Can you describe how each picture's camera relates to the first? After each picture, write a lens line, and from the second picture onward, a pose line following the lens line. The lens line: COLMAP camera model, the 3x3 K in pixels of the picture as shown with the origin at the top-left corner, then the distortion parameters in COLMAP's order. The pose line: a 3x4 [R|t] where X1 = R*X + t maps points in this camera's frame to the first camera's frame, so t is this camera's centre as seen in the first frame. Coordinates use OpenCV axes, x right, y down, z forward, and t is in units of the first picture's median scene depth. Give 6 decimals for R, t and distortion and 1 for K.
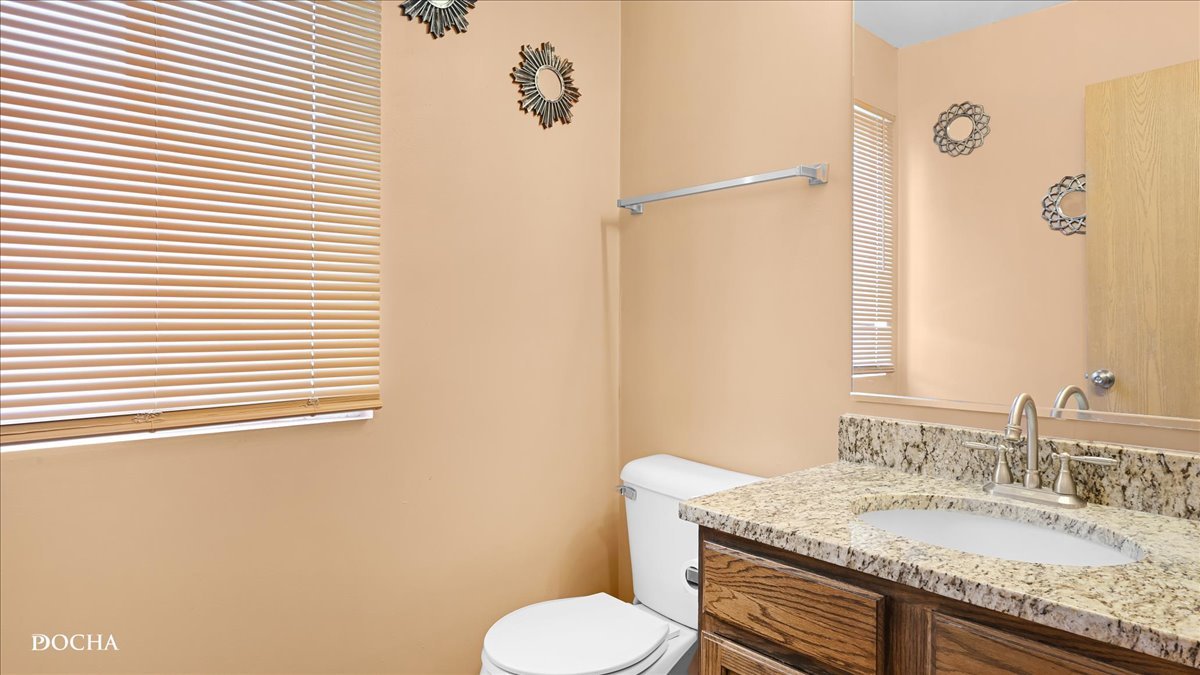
lens RADIAL K [[702.2, 0, 600.0], [0, 702.2, 337.5], [0, 0, 1]] dist [-0.000959, -0.026271]
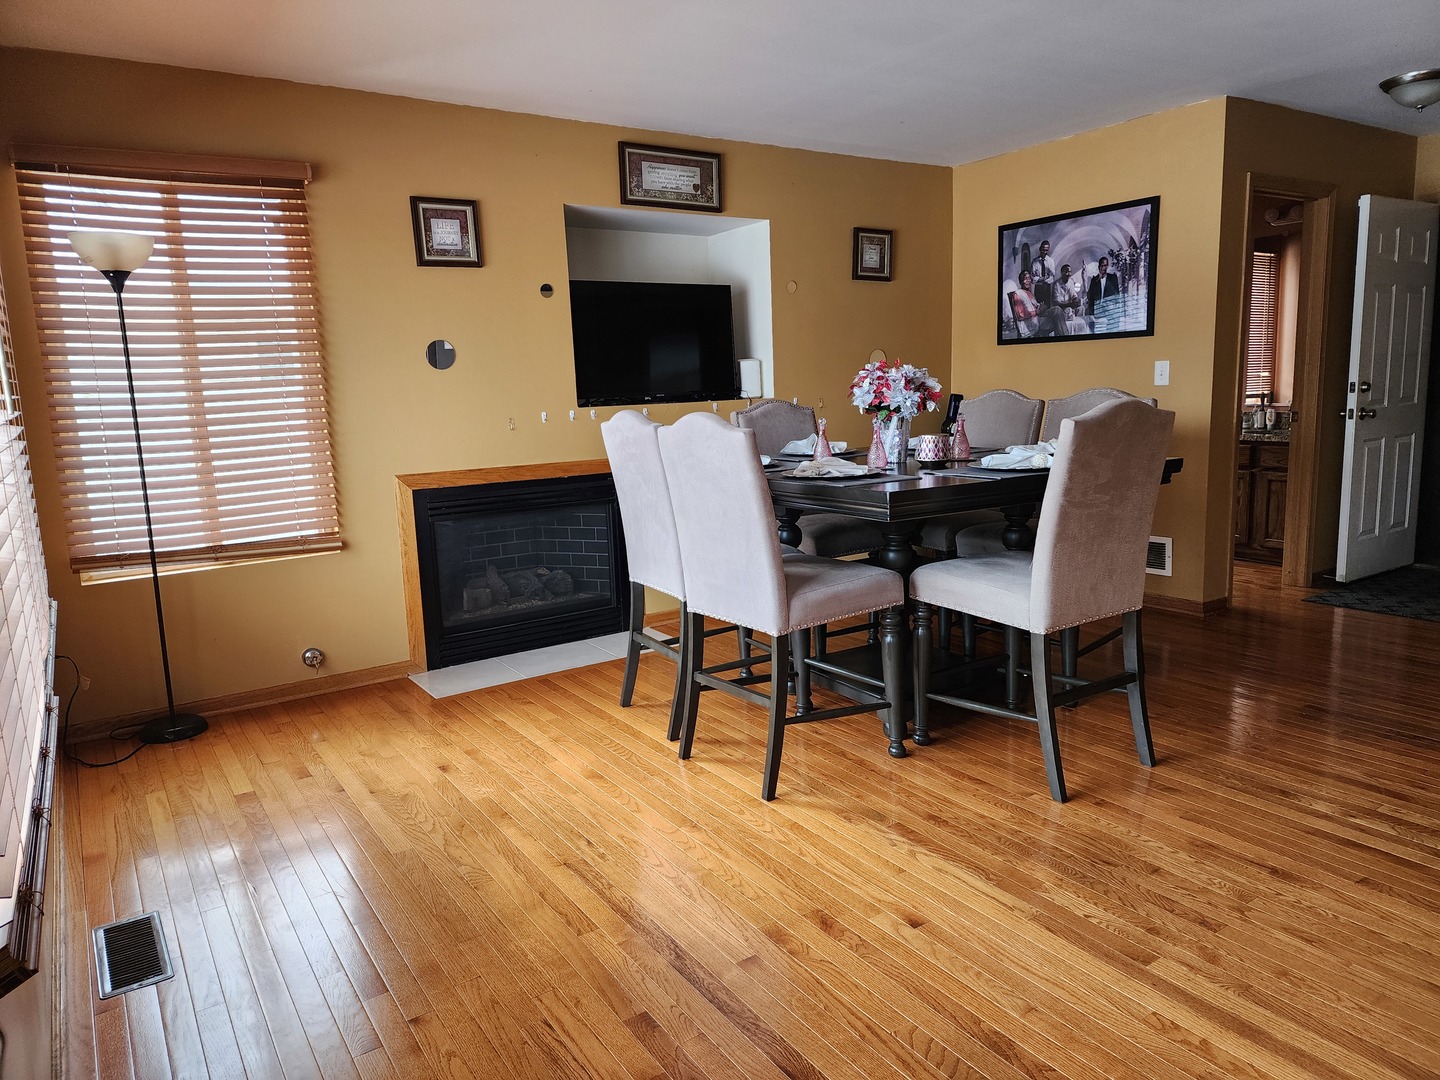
lens RADIAL K [[971.1, 0, 732.5], [0, 971.1, 537.4], [0, 0, 1]] dist [0.105139, -0.123141]
pose [[0.990882, -0.015074, -0.133886, -1.568817], [0.034820, 0.988614, 0.146393, -0.061757], [0.130155, -0.149720, 0.980124, -4.401101]]
